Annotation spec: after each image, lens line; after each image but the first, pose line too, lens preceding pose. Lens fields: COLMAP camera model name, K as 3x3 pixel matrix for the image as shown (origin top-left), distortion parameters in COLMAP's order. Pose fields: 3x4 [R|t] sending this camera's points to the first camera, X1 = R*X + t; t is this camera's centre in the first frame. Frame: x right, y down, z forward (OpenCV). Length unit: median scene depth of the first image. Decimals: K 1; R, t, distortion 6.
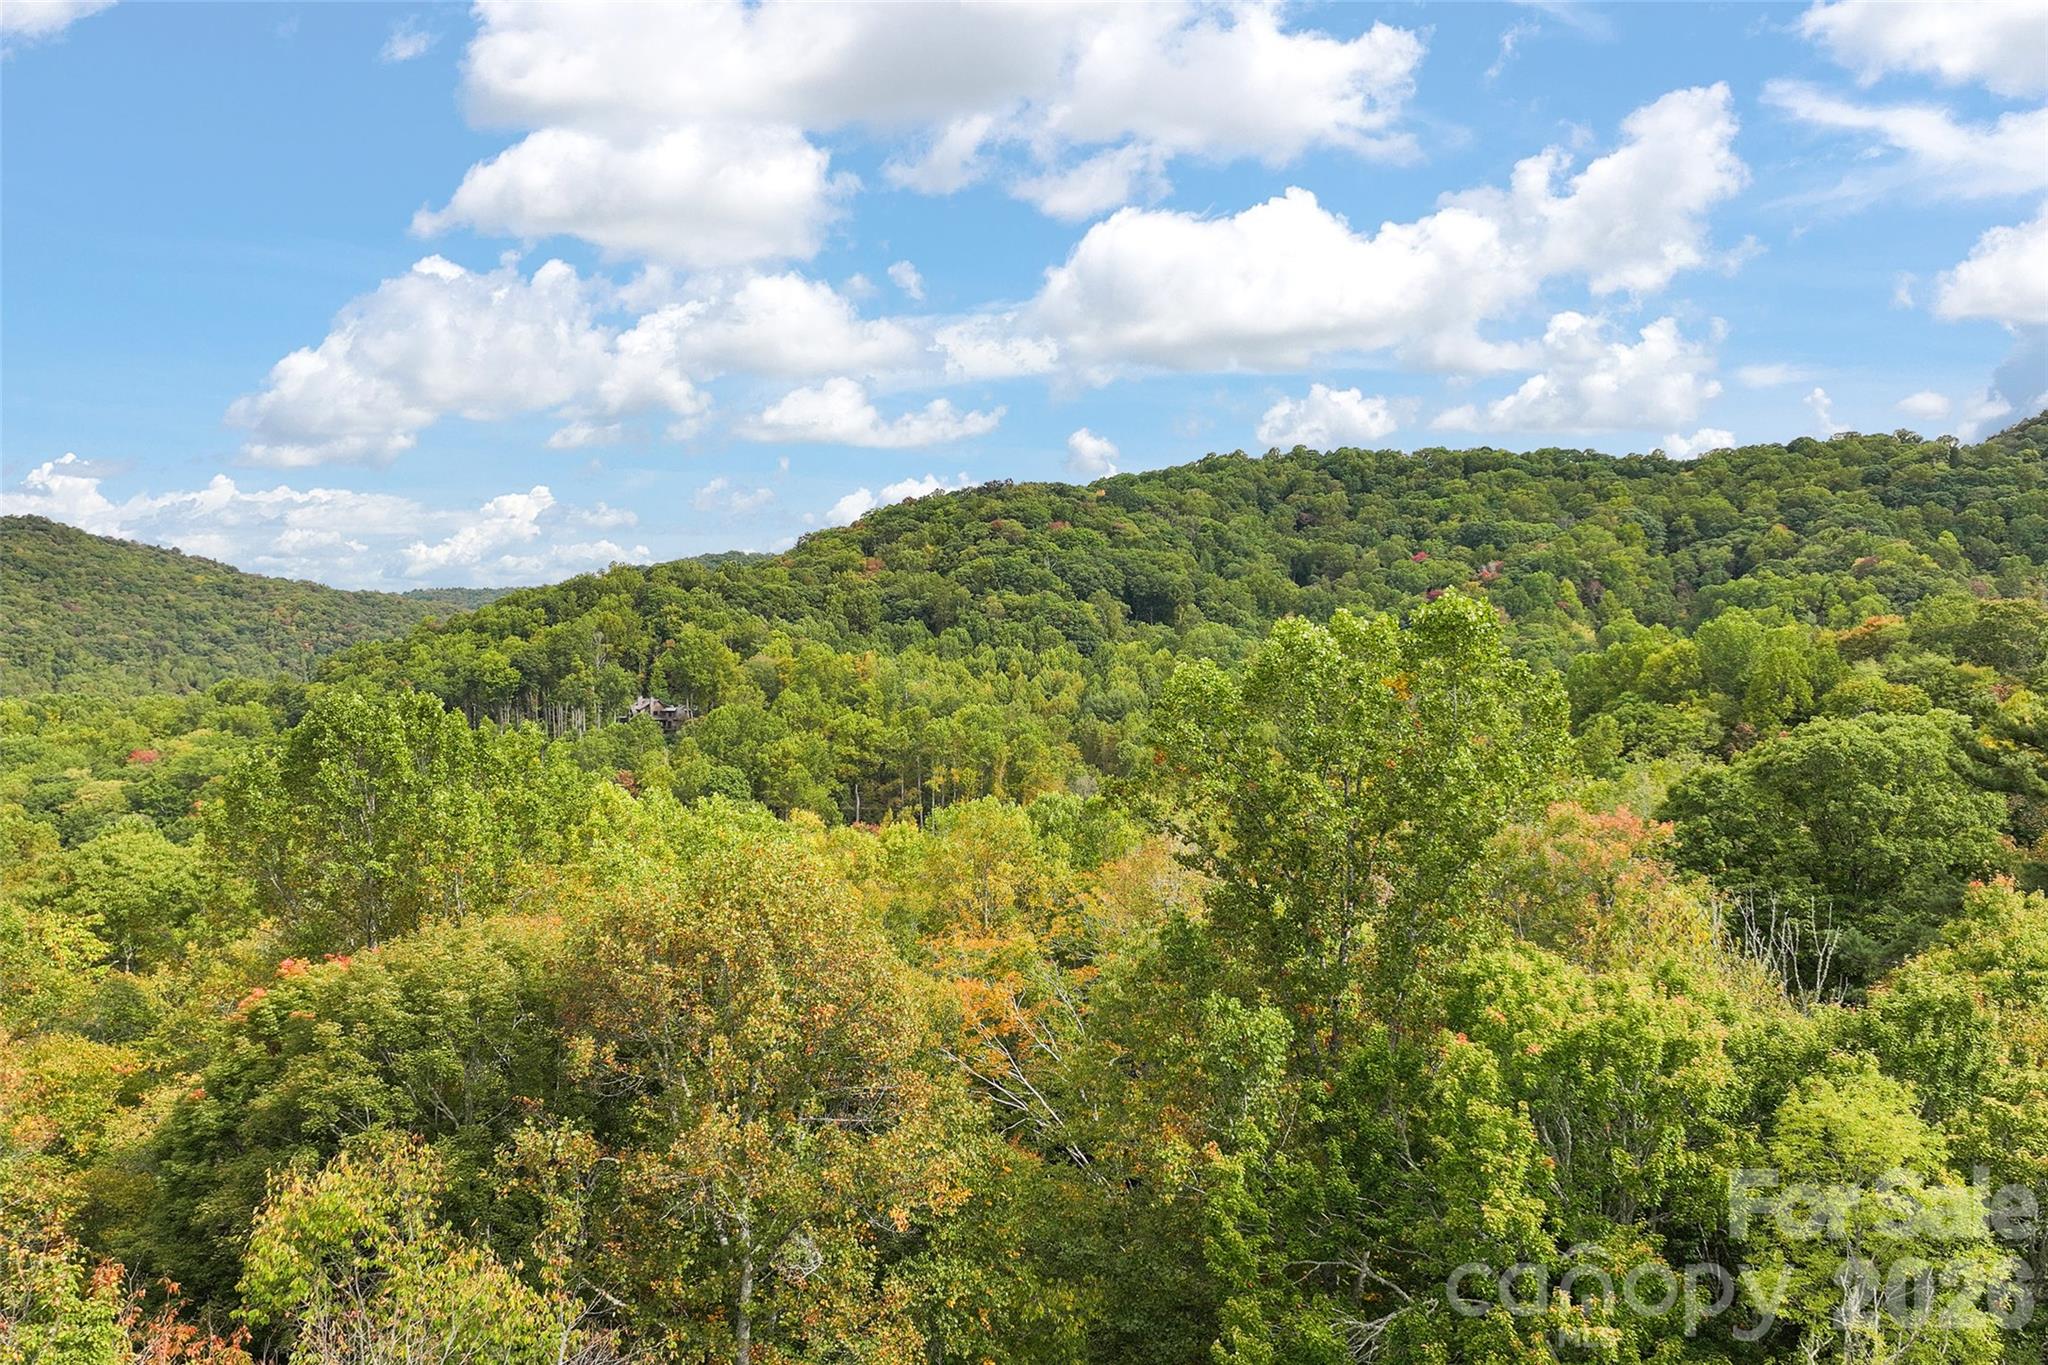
lens RADIAL K [[1700.5, 0, 1028.2], [0, 1700.5, 678.6], [0, 0, 1]] dist [0.008187, -0.017500]
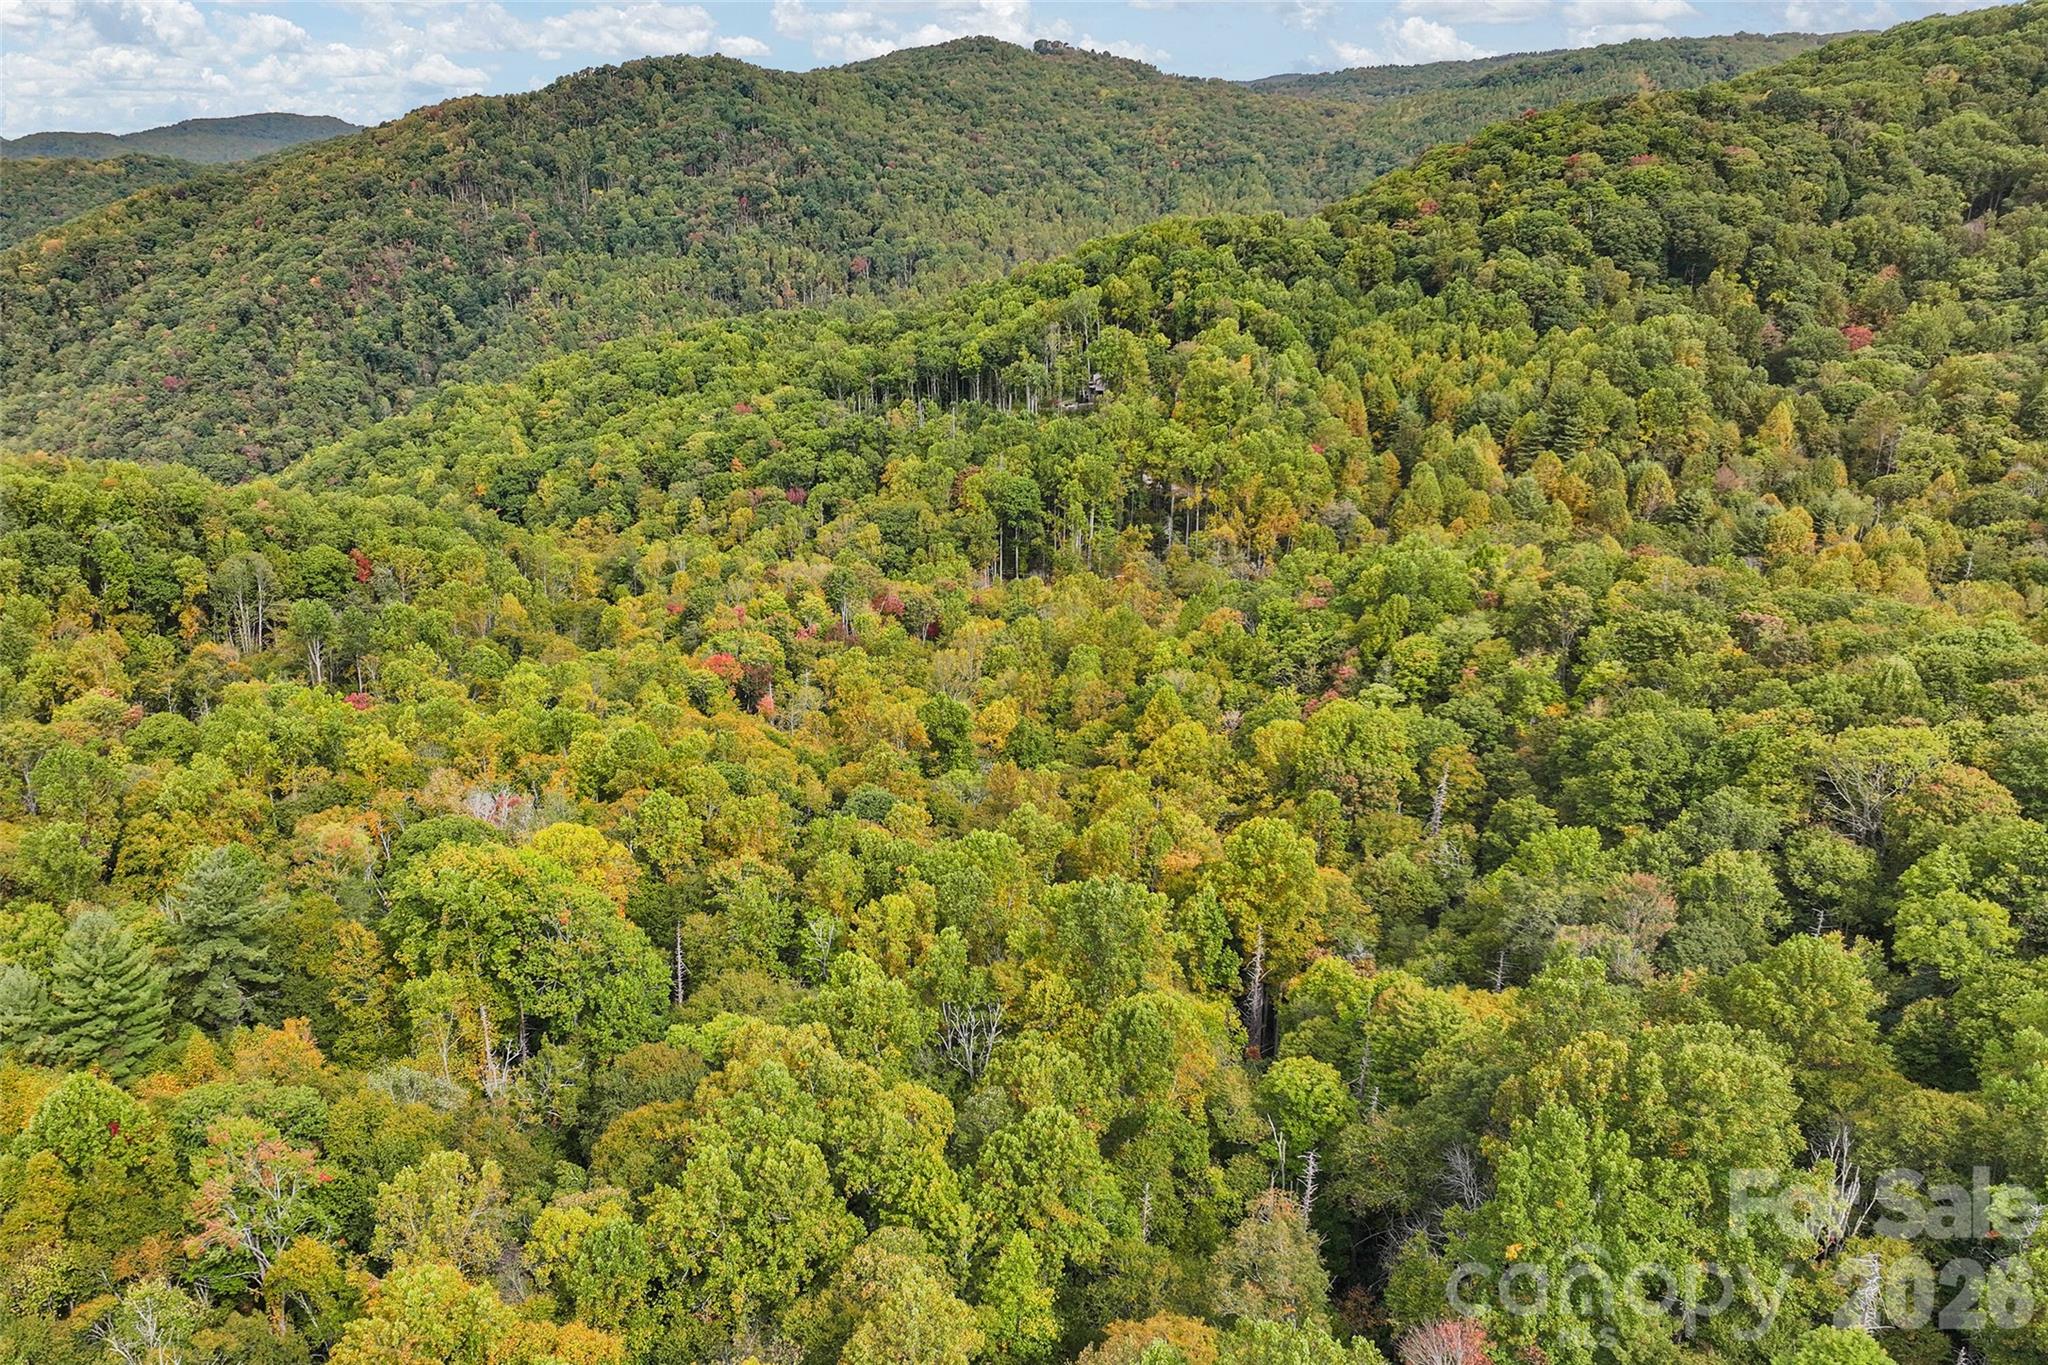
lens RADIAL K [[1677.0, 0, 856.1], [0, 1677.0, 684.5], [0, 0, 1]] dist [0.010949, -0.001093]
pose [[0.793562, 0.184744, -0.579766, 0.264739], [0.007966, 0.949560, 0.313483, -0.107444], [0.608437, -0.253387, 0.752064, -0.060881]]
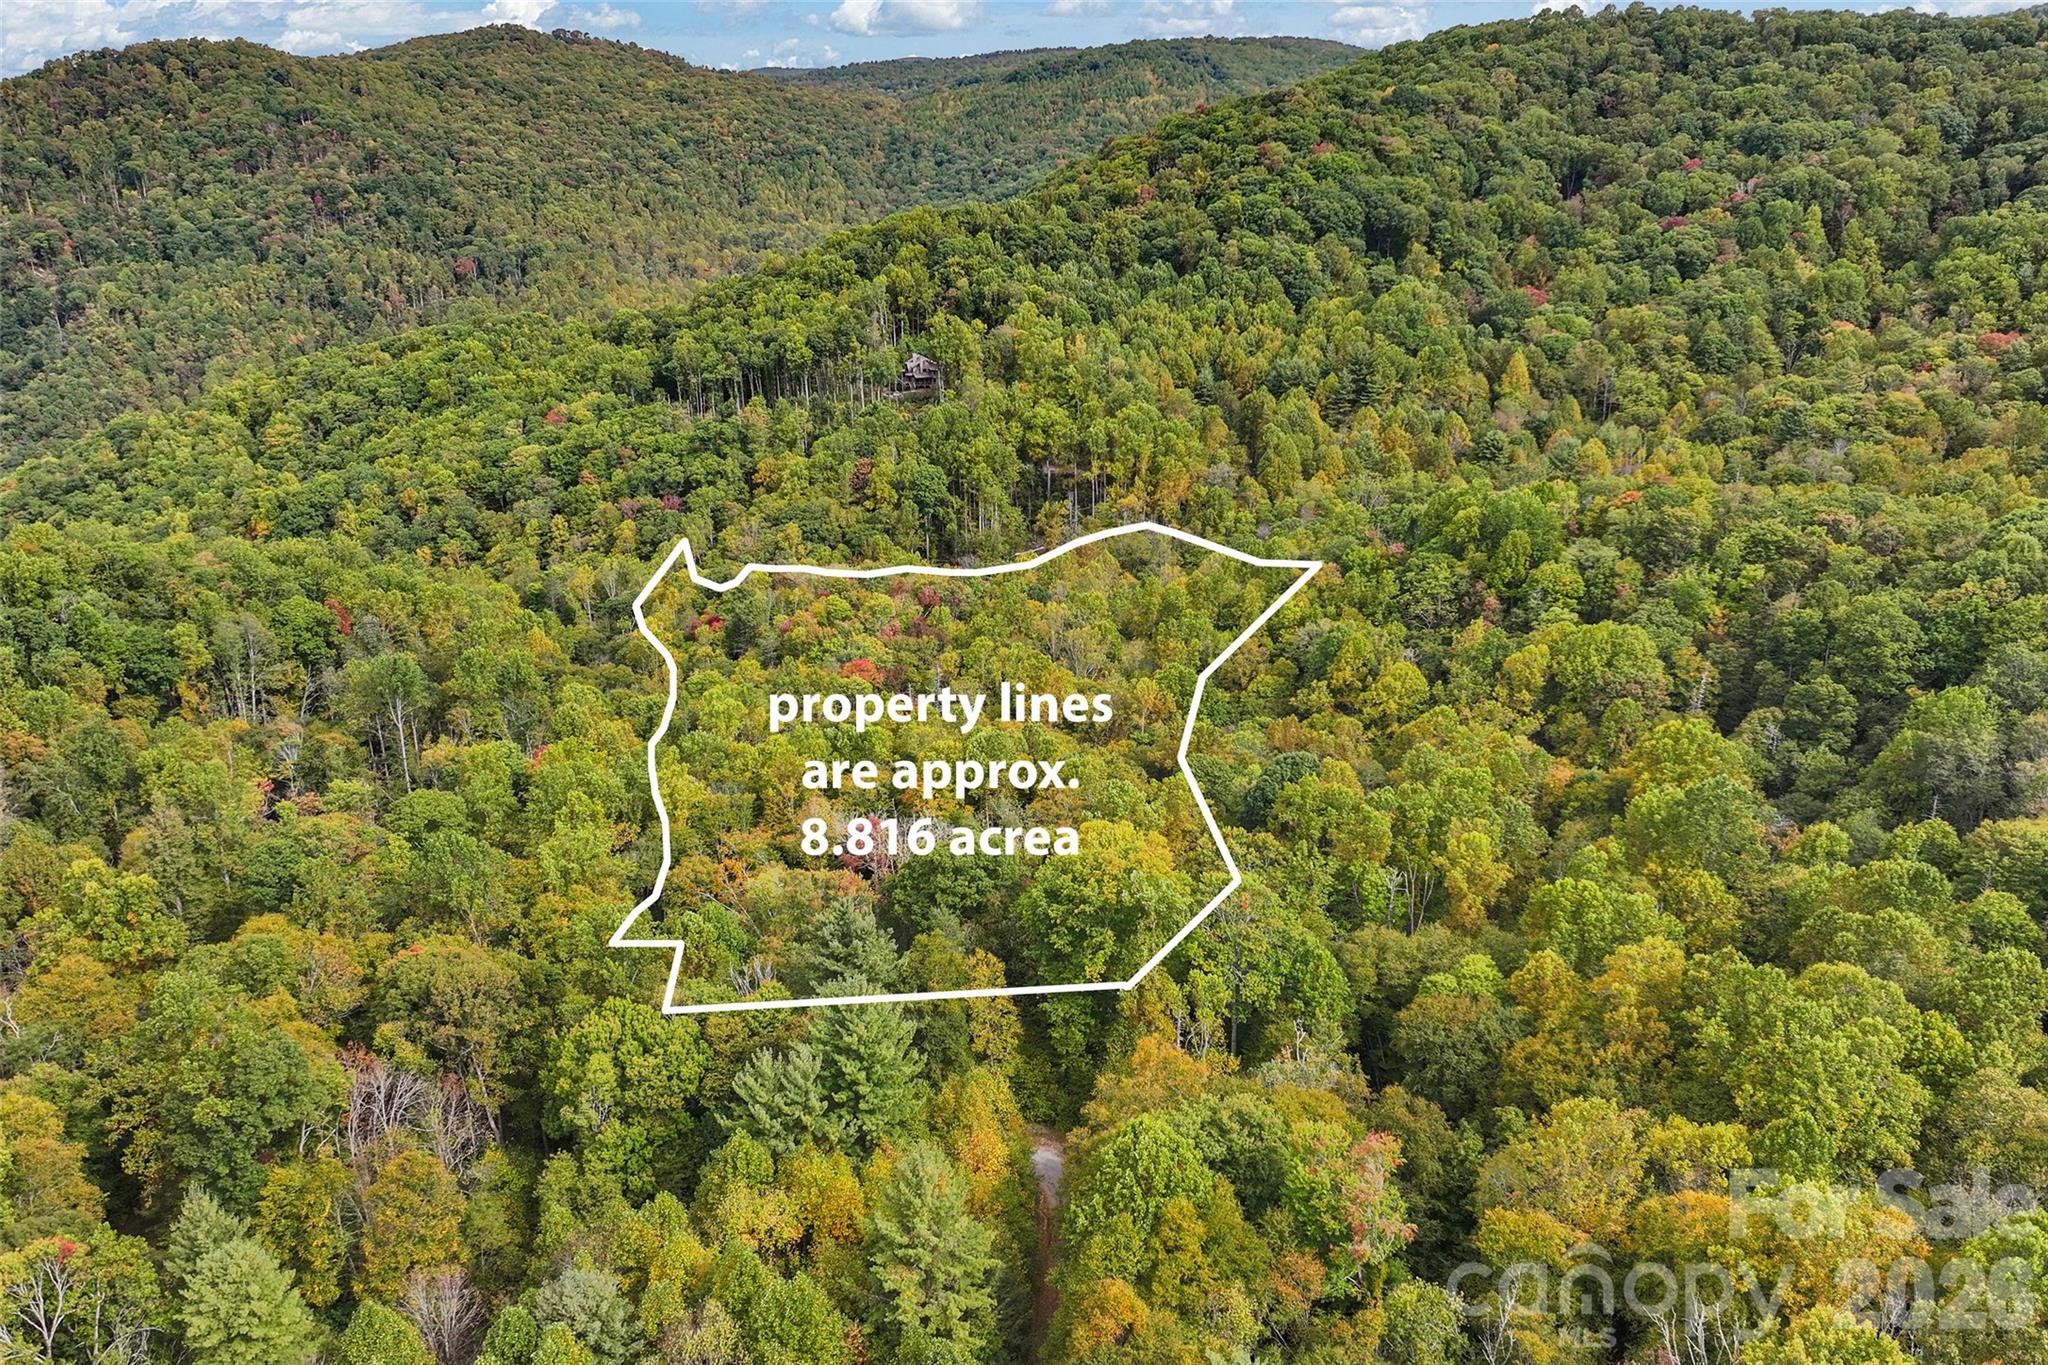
lens RADIAL K [[1684.3, 0, 1024.0], [0, 1684.3, 682.5], [0, 0, 1]] dist [0.007275, -0.005987]
pose [[0.965553, 0.074484, -0.249320, 0.124898], [0.009113, 0.947889, 0.318471, -0.108540], [0.260049, -0.309773, 0.914558, -0.136298]]
